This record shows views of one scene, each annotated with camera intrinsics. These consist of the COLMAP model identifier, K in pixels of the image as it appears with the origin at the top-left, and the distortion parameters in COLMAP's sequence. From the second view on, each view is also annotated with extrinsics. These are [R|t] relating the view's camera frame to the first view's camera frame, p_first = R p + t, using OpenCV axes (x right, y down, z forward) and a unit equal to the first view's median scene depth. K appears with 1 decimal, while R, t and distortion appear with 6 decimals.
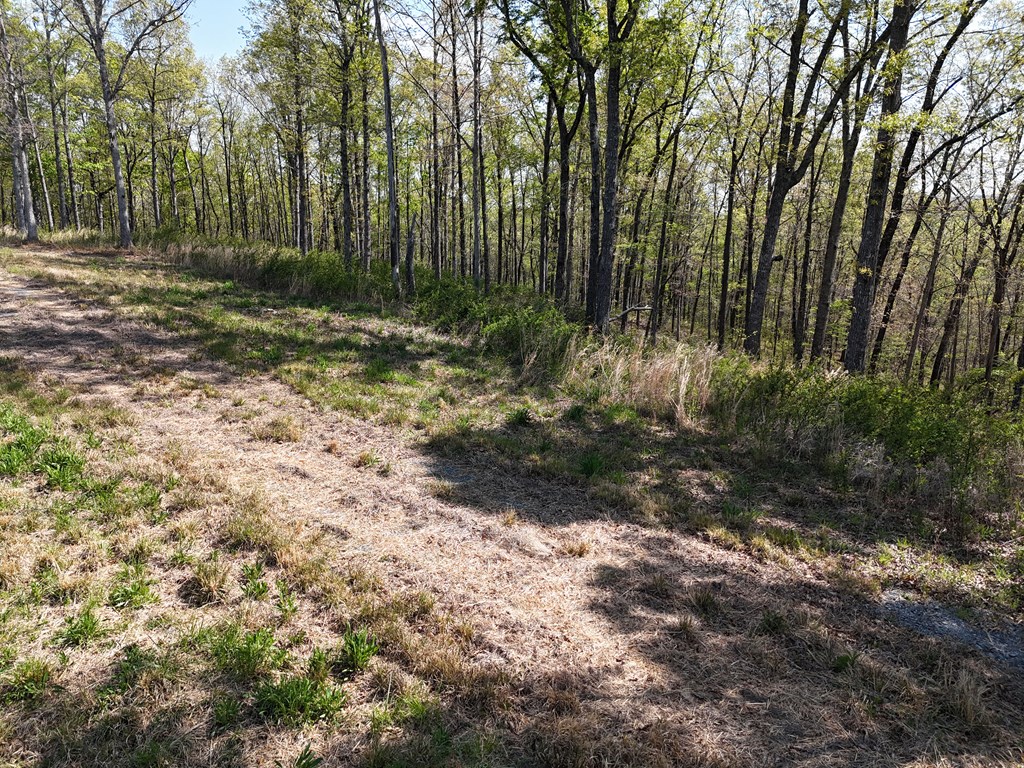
lens RADIAL K [[749.2, 0, 510.6], [0, 749.2, 381.4], [0, 0, 1]] dist [0.057358, -0.050726]
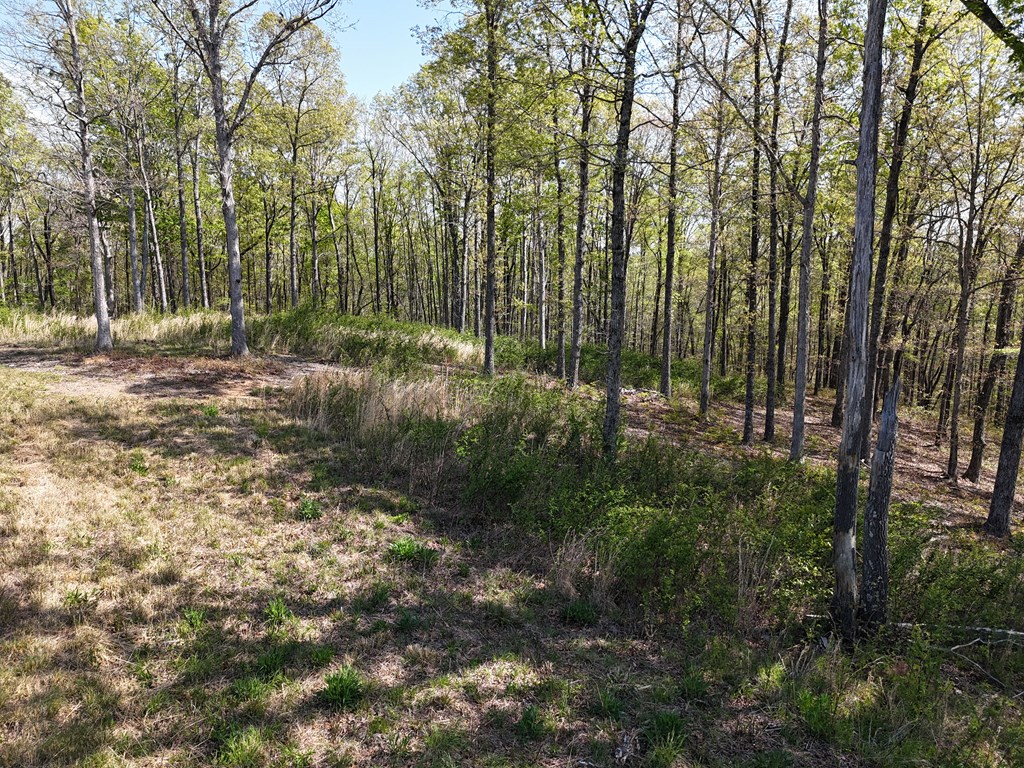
lens RADIAL K [[749.2, 0, 513.7], [0, 749.2, 385.8], [0, 0, 1]] dist [0.057358, -0.050726]
pose [[0.987260, 0.023629, -0.157349, -0.083731], [-0.031131, 0.998484, -0.045384, -0.066554], [0.156038, 0.049704, 0.986500, 0.198157]]
